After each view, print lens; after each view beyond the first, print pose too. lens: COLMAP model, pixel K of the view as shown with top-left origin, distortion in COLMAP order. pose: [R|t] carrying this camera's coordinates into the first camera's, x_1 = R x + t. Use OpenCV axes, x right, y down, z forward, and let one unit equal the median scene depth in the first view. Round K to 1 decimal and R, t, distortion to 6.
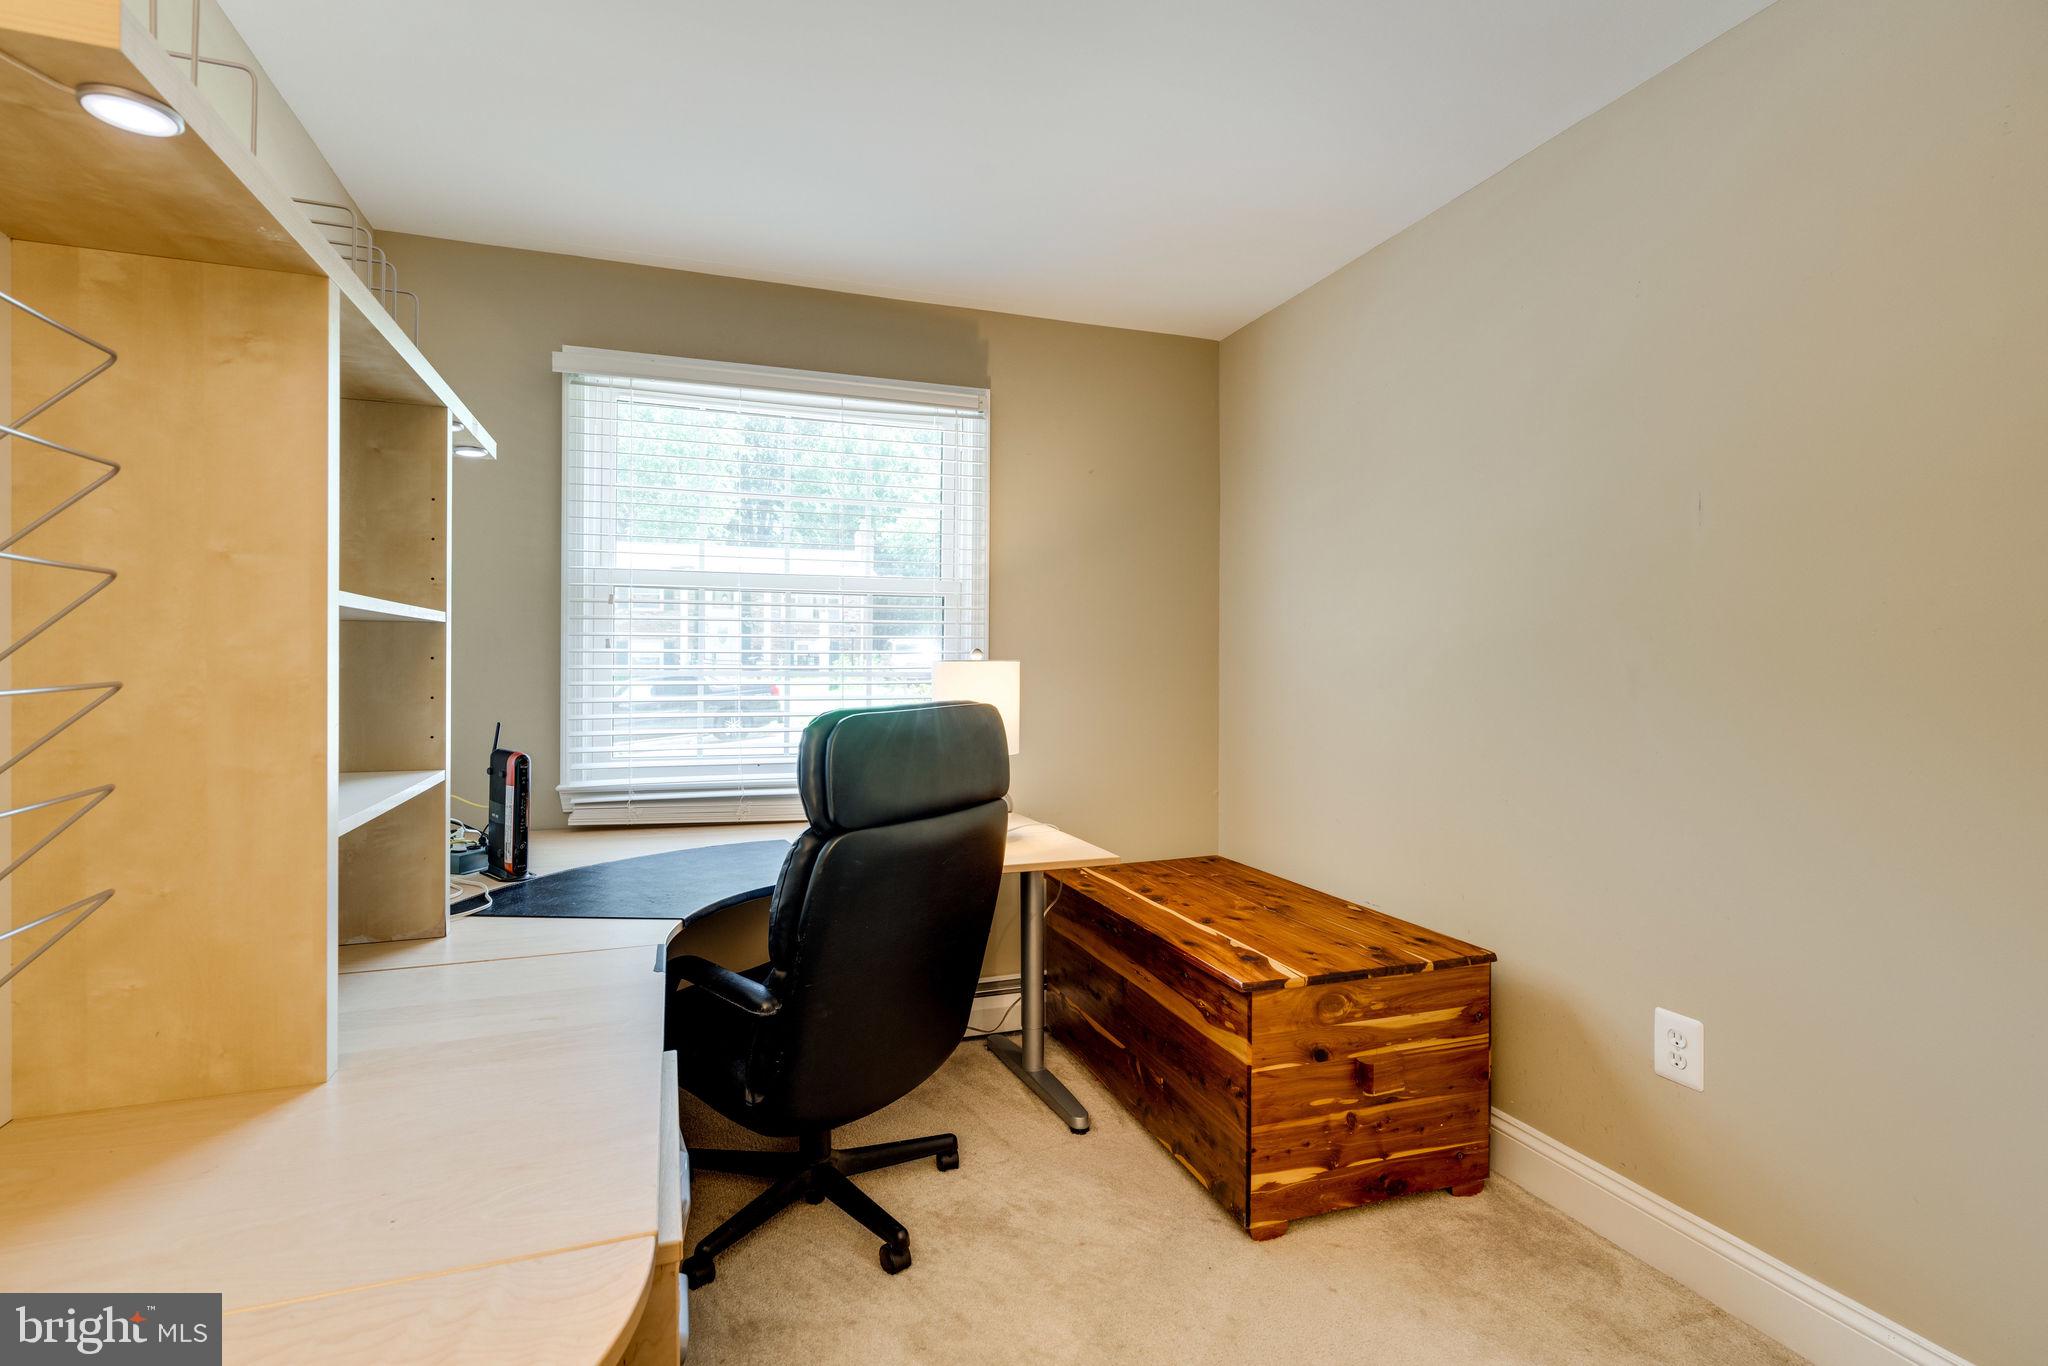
lens RADIAL K [[948.5, 0, 1020.7], [0, 948.5, 672.5], [0, 0, 1]] dist [-0.002553, 0.000963]
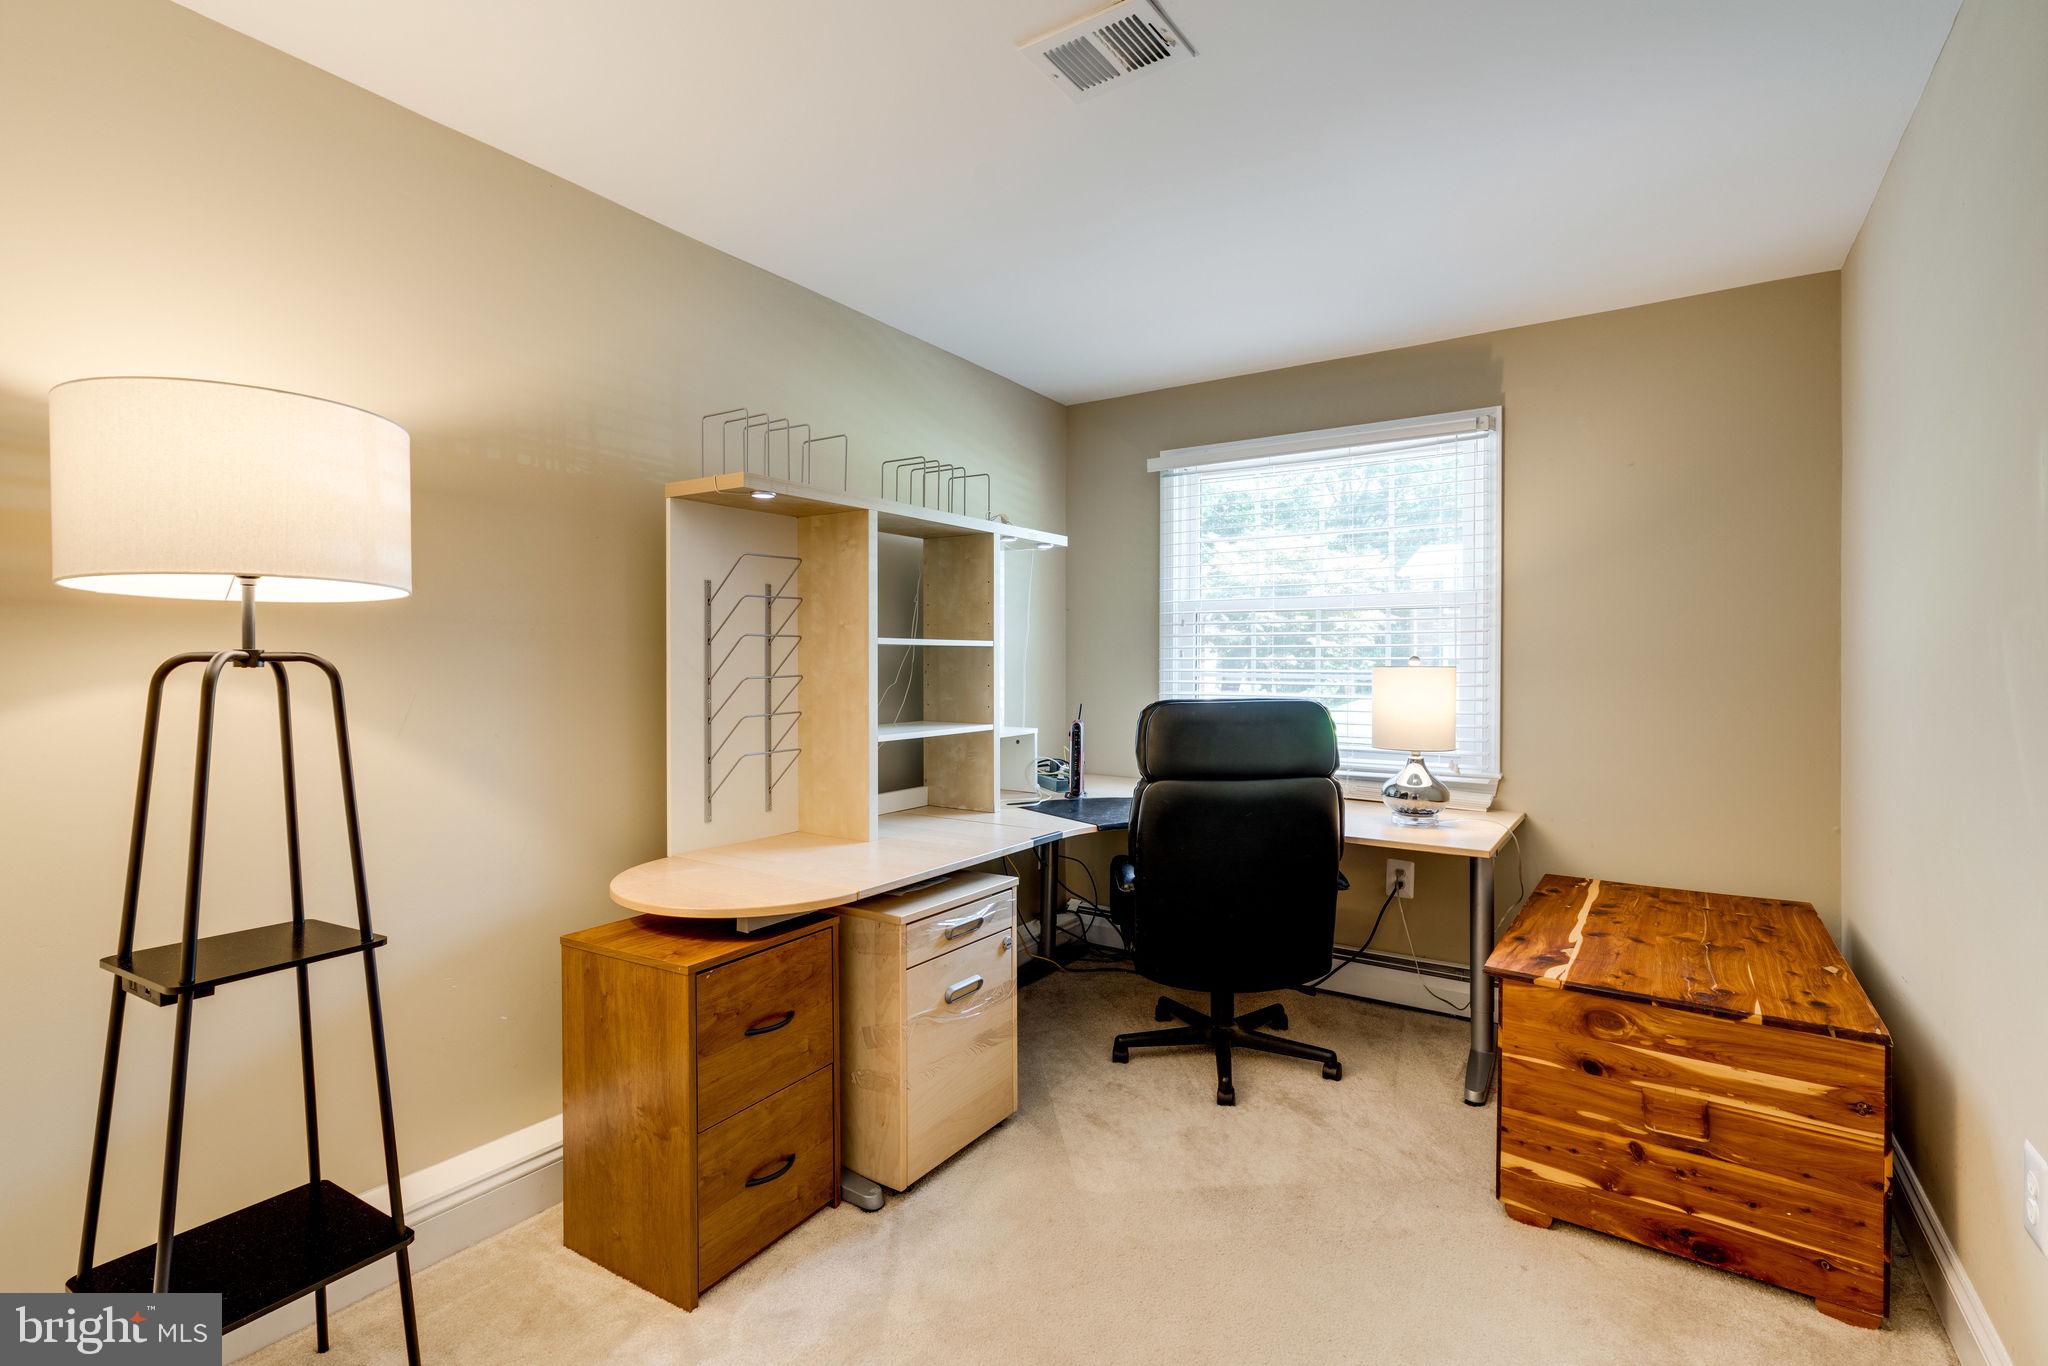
lens RADIAL K [[948.5, 0, 1017.3], [0, 948.5, 678.6], [0, 0, 1]] dist [-0.002553, 0.000963]
pose [[0.590731, 0.012053, -0.806778, 0.736938], [-0.009324, 0.999924, 0.008112, -0.003627], [0.806814, 0.002731, 0.590799, -0.064681]]
